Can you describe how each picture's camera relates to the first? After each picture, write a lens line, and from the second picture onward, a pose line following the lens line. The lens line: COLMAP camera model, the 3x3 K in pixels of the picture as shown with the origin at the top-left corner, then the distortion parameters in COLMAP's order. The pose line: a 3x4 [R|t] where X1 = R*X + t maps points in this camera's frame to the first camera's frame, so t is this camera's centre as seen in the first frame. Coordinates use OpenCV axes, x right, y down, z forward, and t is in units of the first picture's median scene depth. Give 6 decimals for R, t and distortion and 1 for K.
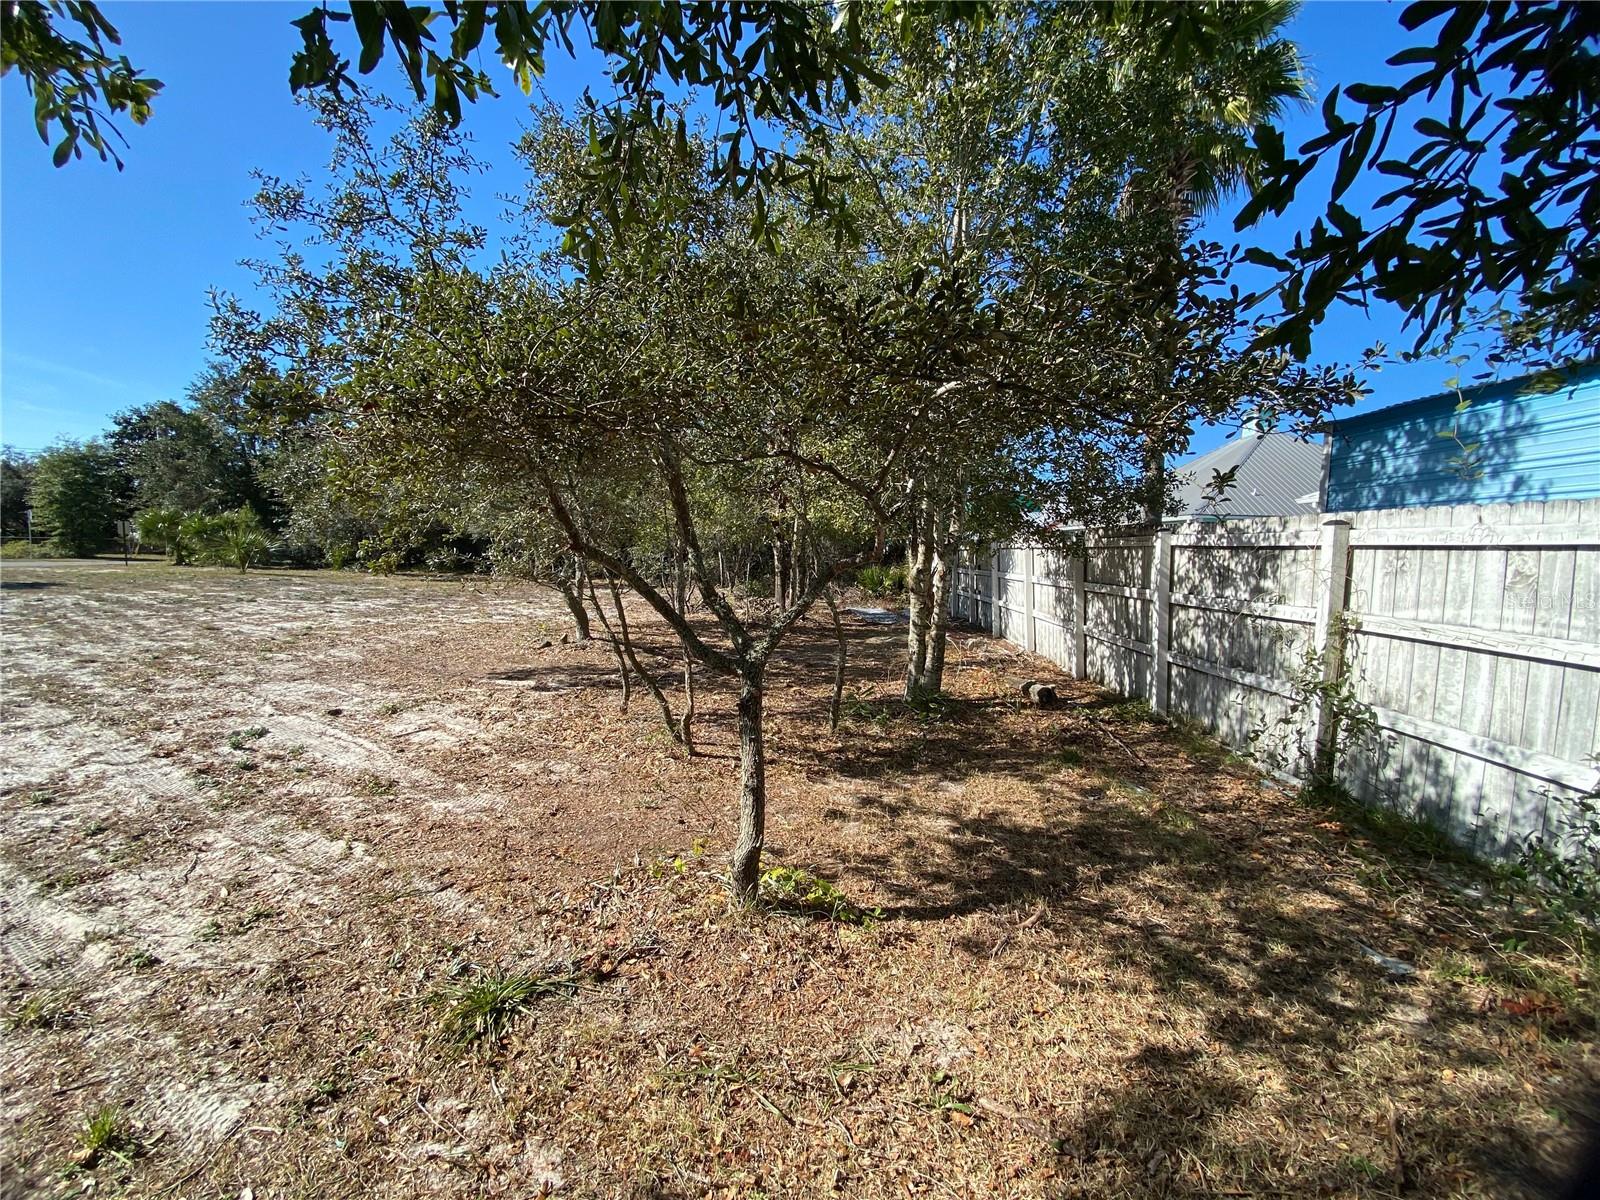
lens RADIAL K [[640.5, 0, 802.2], [0, 640.5, 605.2], [0, 0, 1]] dist [-0.023588, -0.000908]
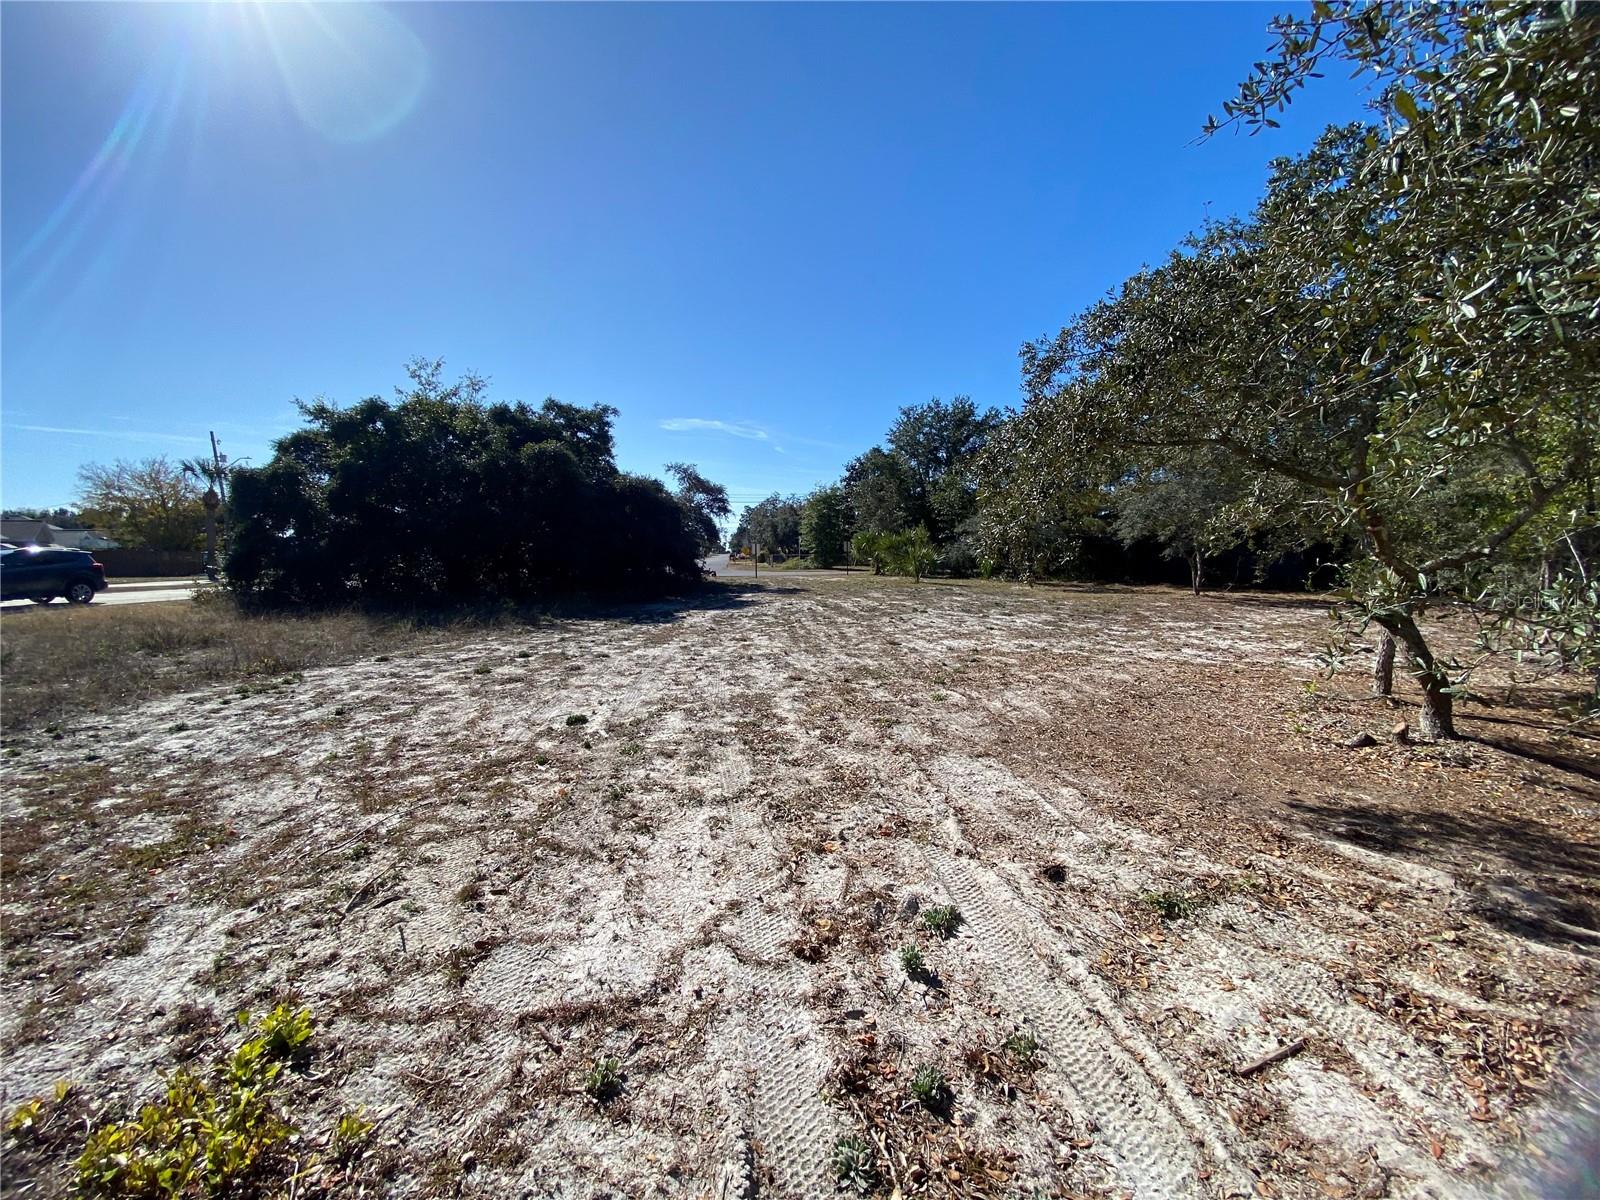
lens RADIAL K [[640.5, 0, 798.7], [0, 640.5, 604.3], [0, 0, 1]] dist [-0.023588, -0.000908]
pose [[0.616251, 0.035376, -0.786755, -0.166724], [-0.045162, 0.998934, 0.009542, -0.021136], [0.786254, 0.029652, 0.617192, 0.177472]]
